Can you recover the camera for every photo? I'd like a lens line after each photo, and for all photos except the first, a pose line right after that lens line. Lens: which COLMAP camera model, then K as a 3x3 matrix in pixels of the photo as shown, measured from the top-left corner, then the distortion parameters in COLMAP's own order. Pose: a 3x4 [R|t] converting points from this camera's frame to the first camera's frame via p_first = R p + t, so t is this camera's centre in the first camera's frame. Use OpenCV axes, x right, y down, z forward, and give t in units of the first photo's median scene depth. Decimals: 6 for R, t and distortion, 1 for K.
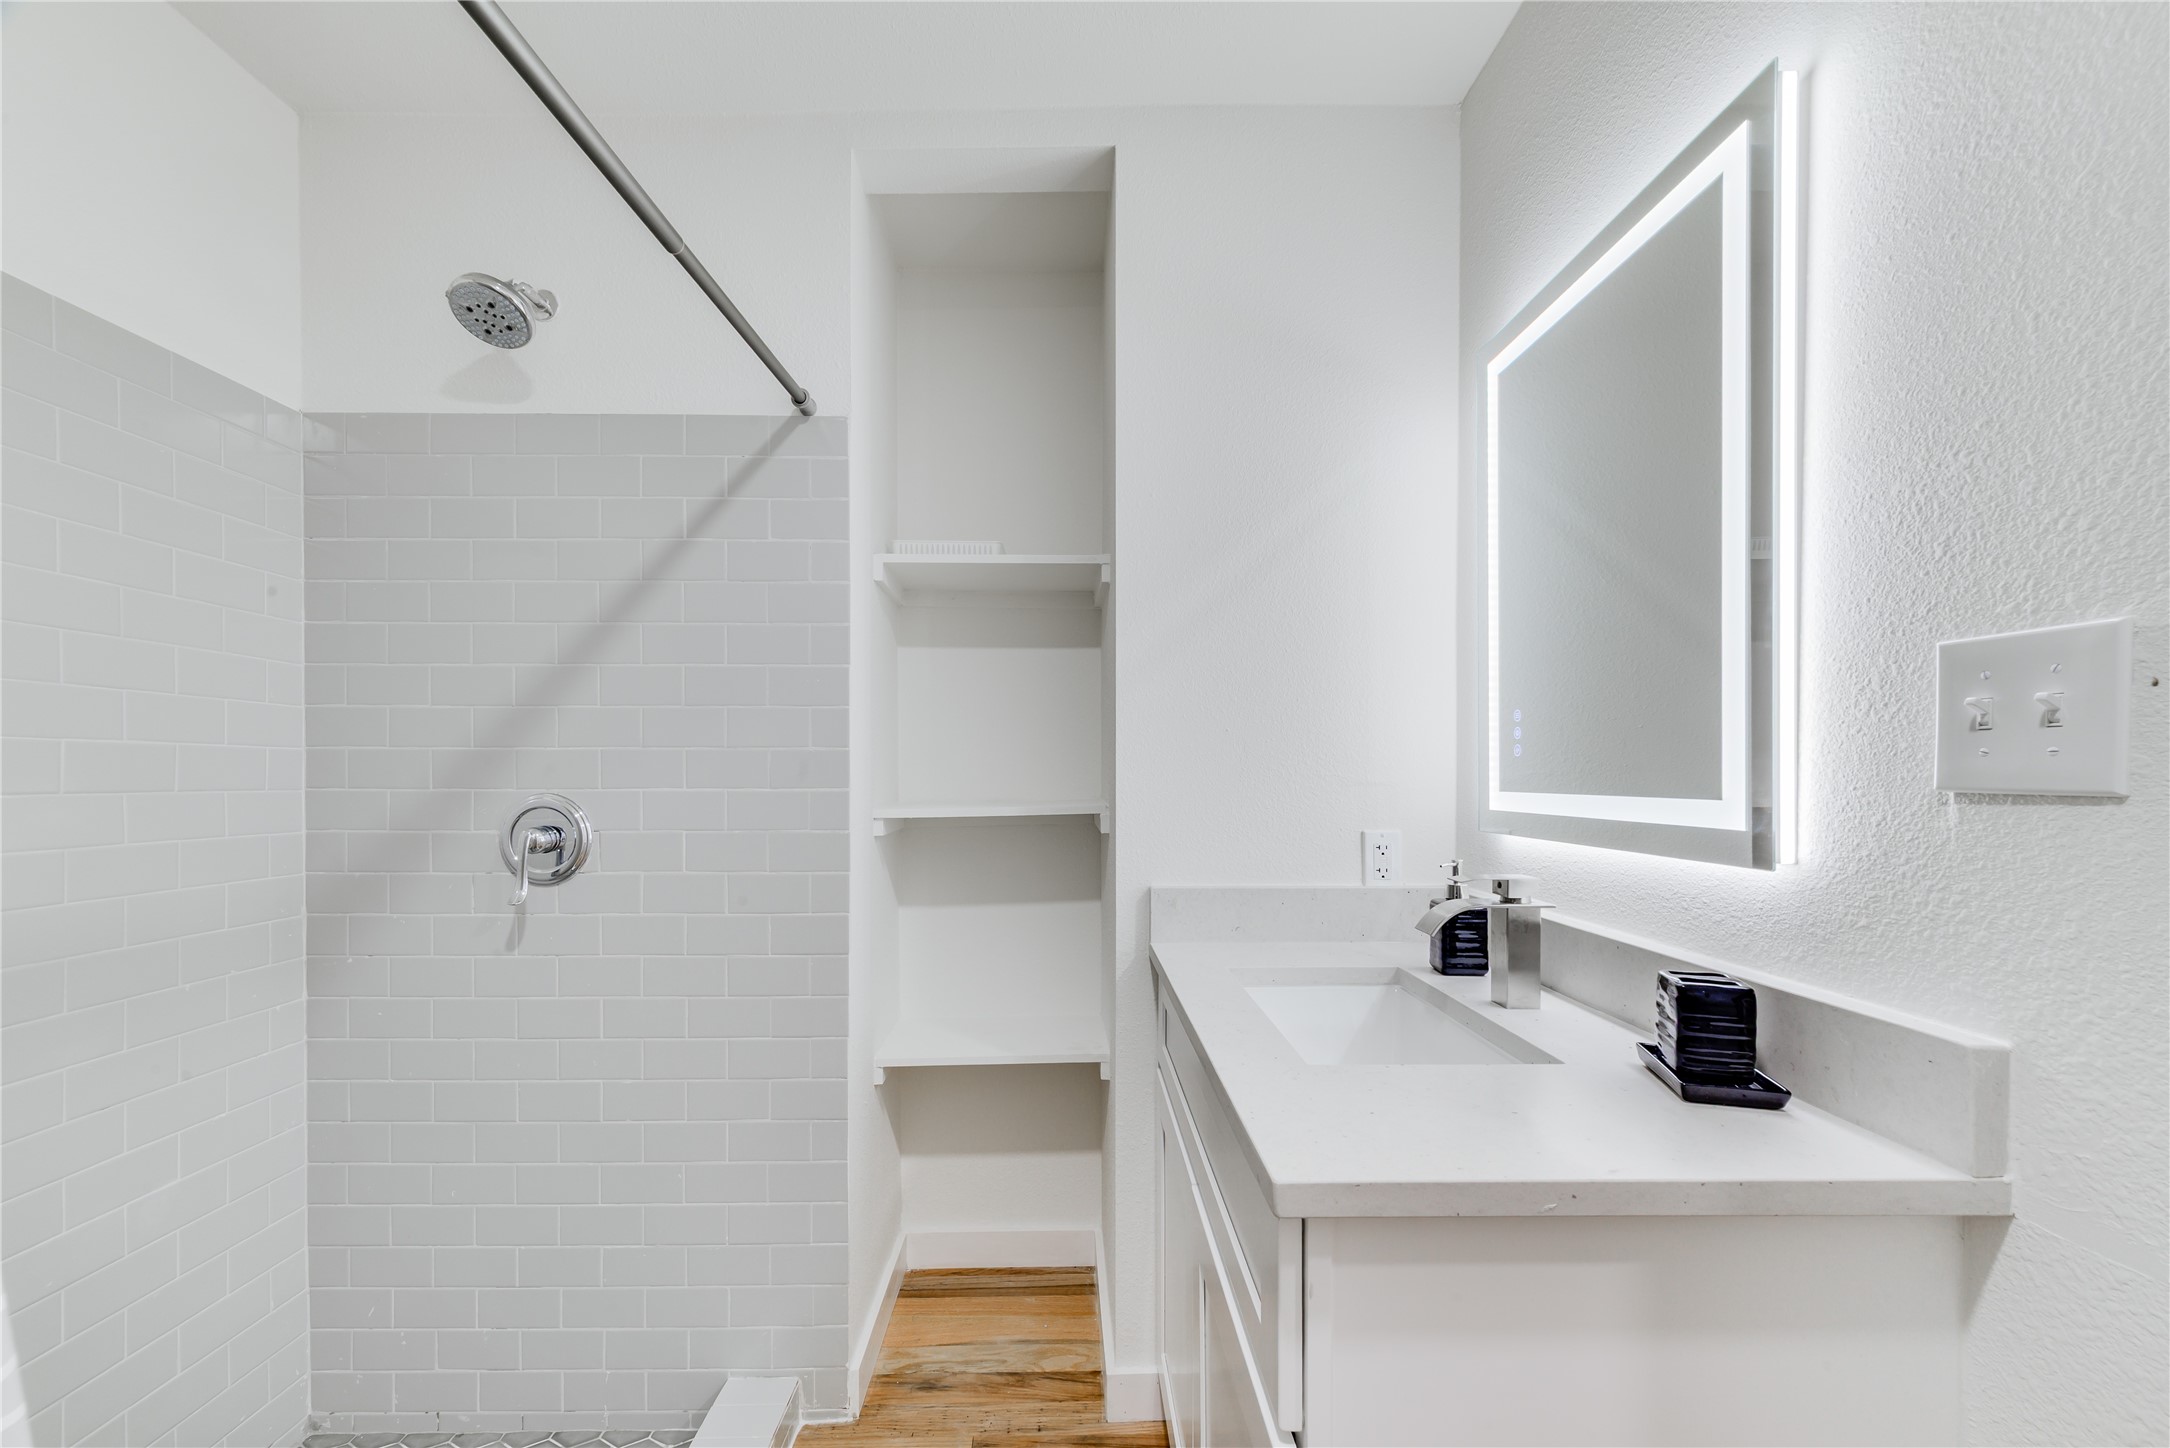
lens RADIAL K [[859.2, 0, 1070.7], [0, 859.2, 790.9], [0, 0, 1]] dist [0.005550, -0.001144]
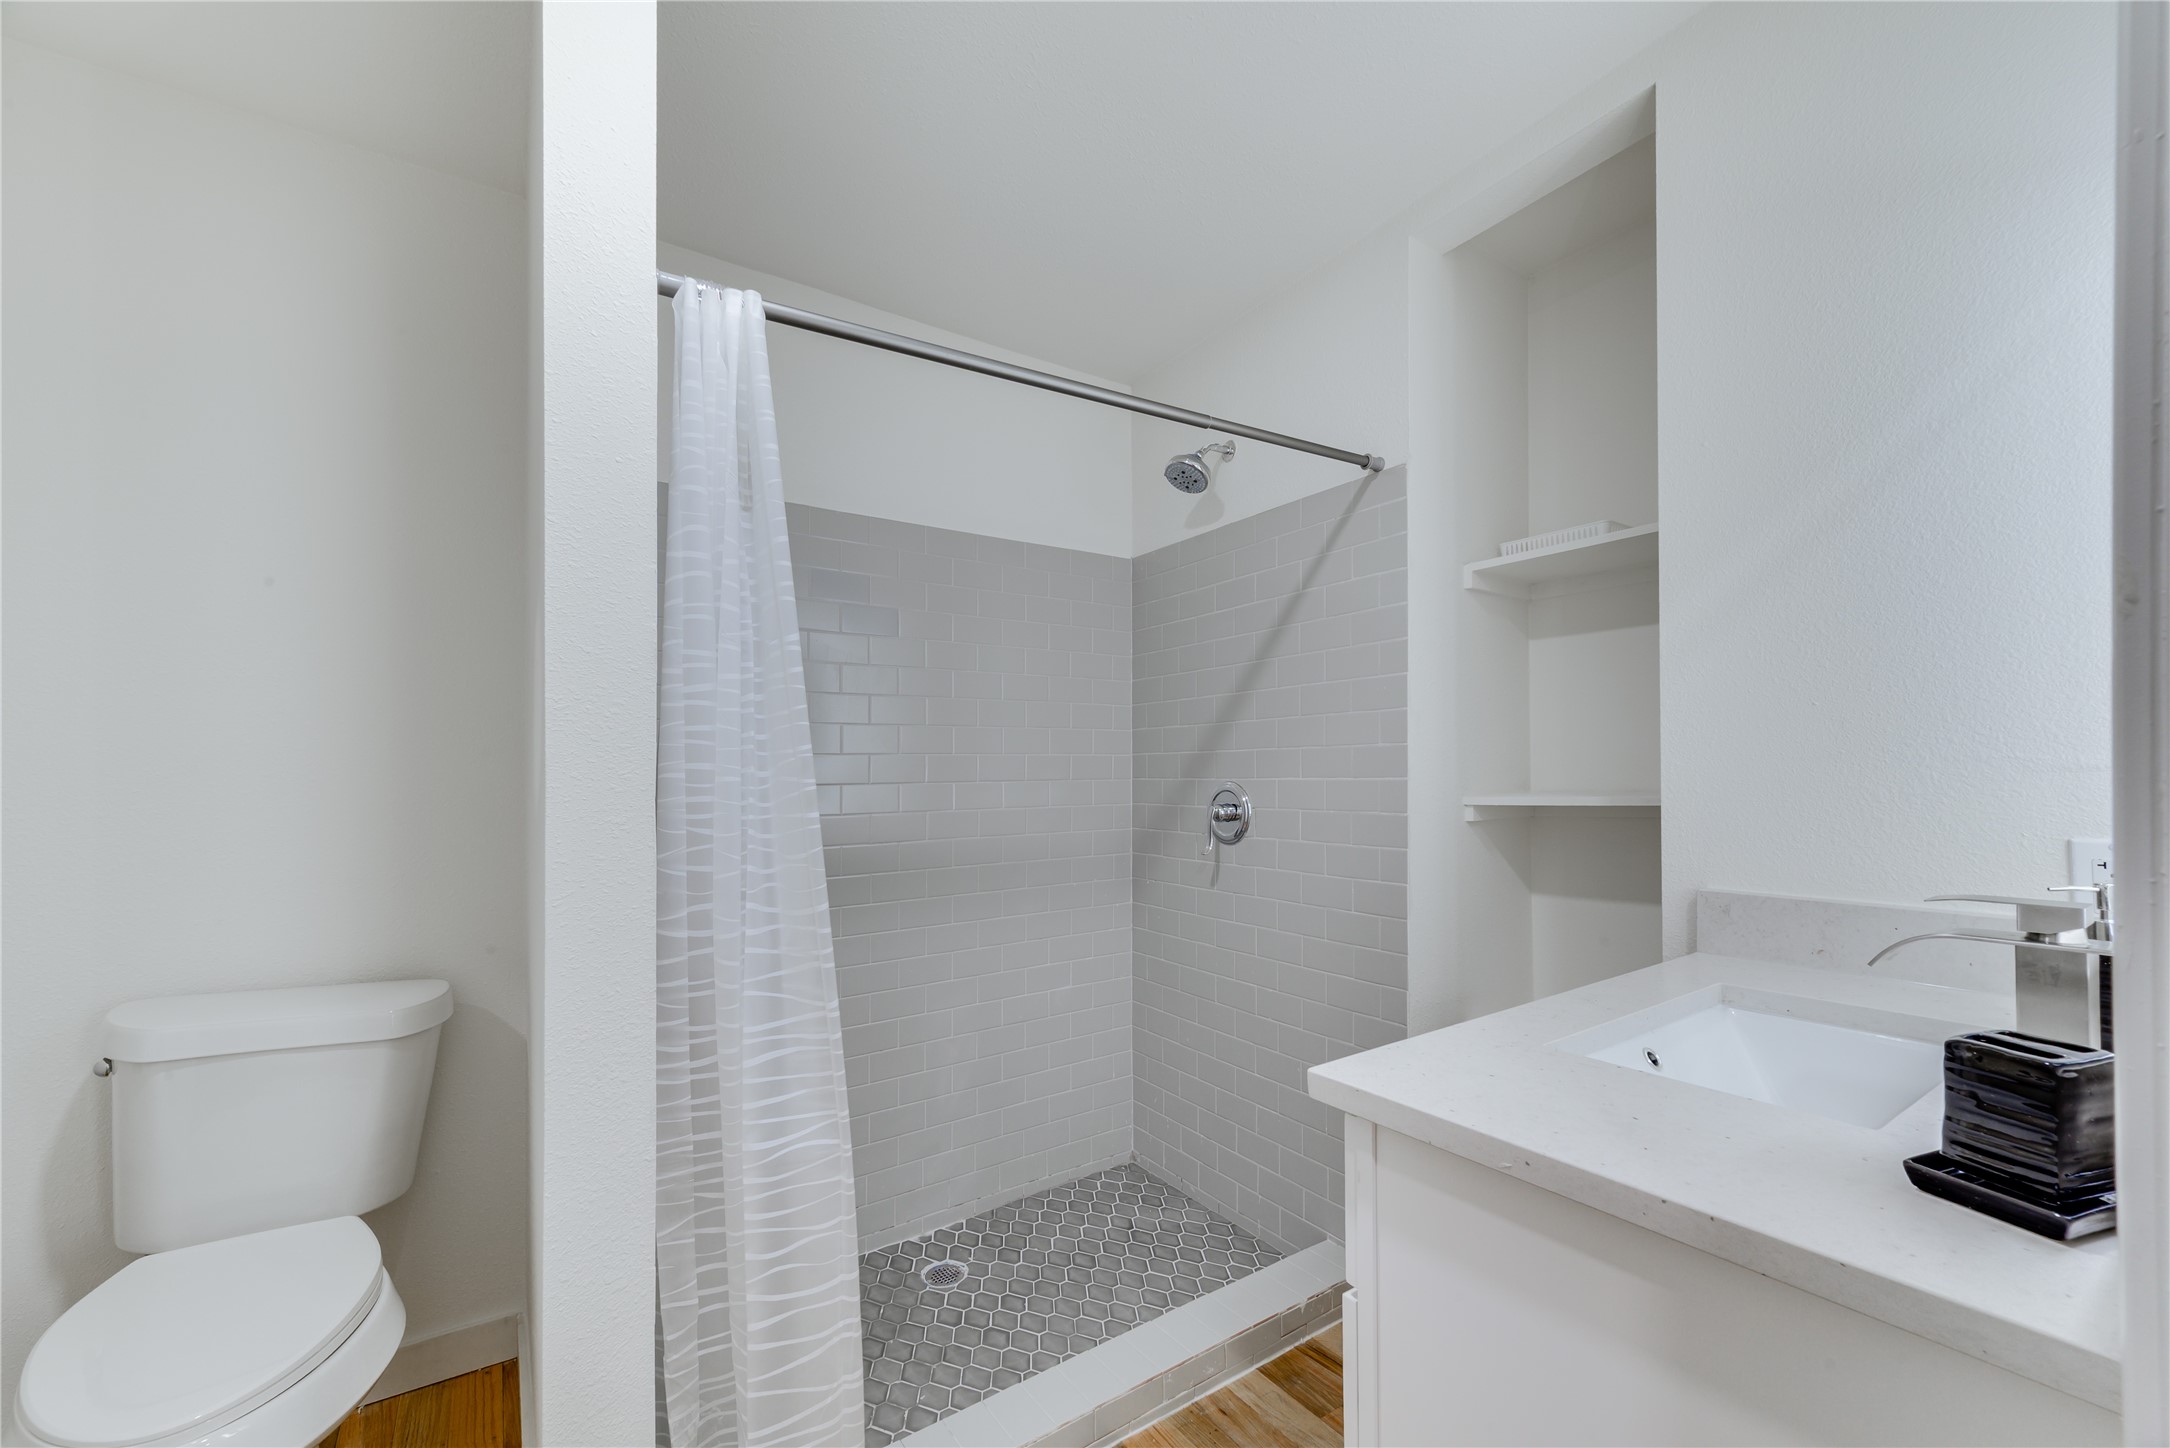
lens RADIAL K [[859.2, 0, 1080.2], [0, 859.2, 764.4], [0, 0, 1]] dist [0.005550, -0.001144]
pose [[0.548621, -0.014498, -0.835946, 0.557168], [-0.003492, 0.999801, -0.019631, 0.004441], [0.836064, 0.013689, 0.548461, -0.017129]]
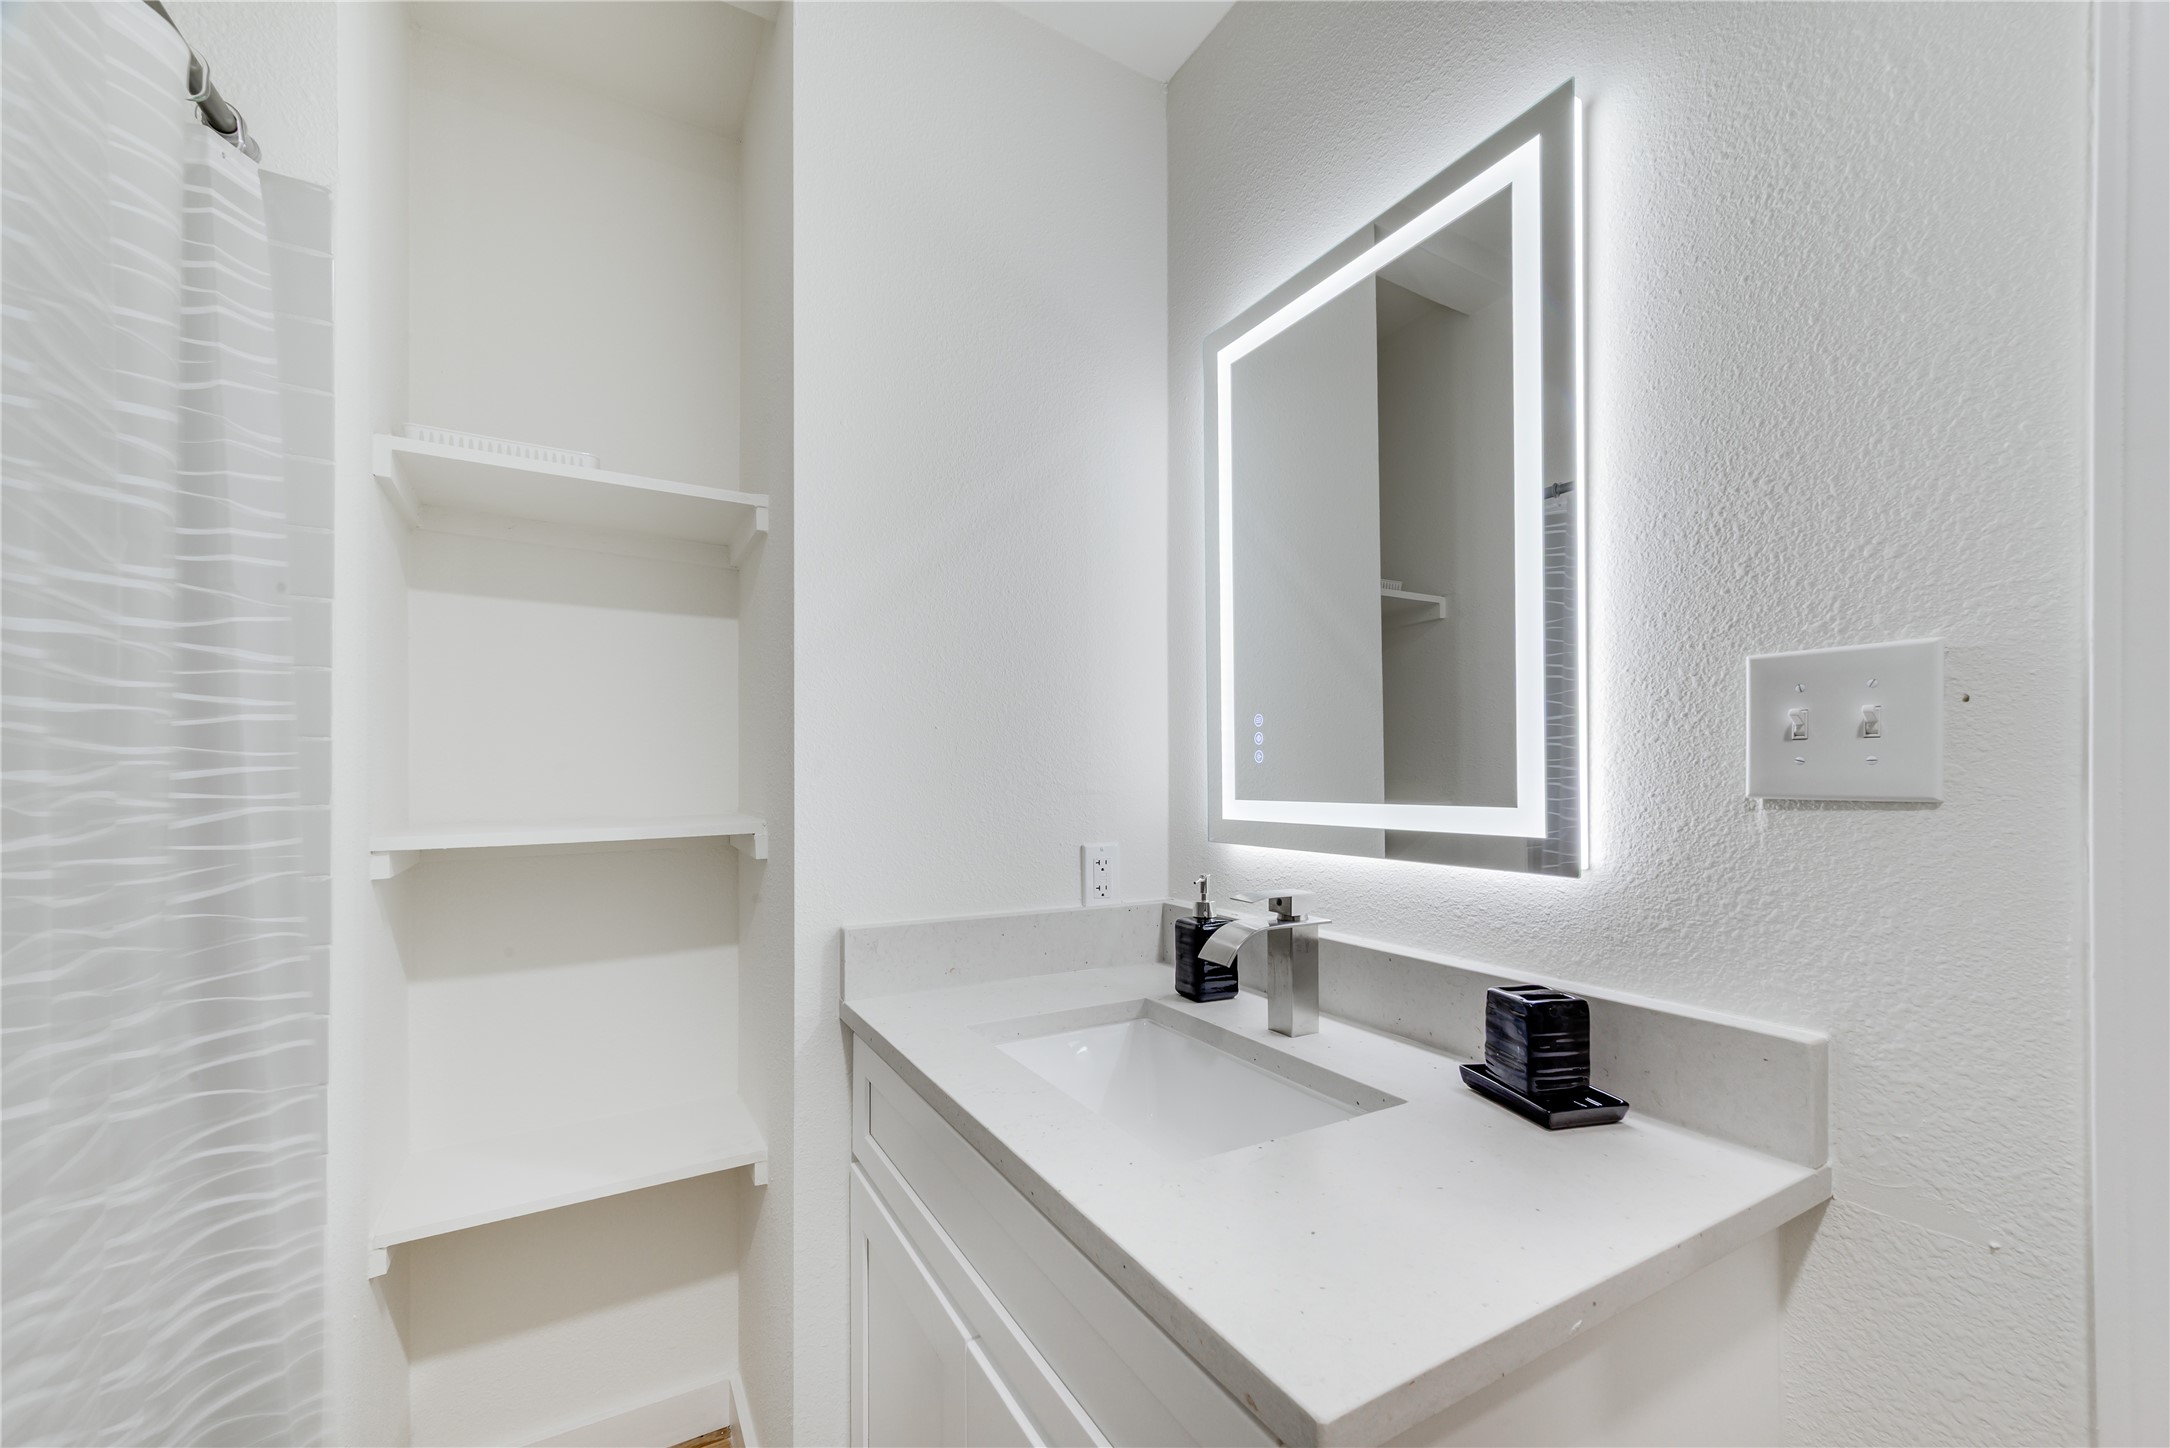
lens RADIAL K [[859.2, 0, 1087.0], [0, 859.2, 781.7], [0, 0, 1]] dist [0.005550, -0.001144]
pose [[0.869767, 0.000071, 0.493462, -0.111966], [0.009393, 0.999816, -0.016699, -0.004846], [-0.493373, 0.019159, 0.869607, 0.254791]]
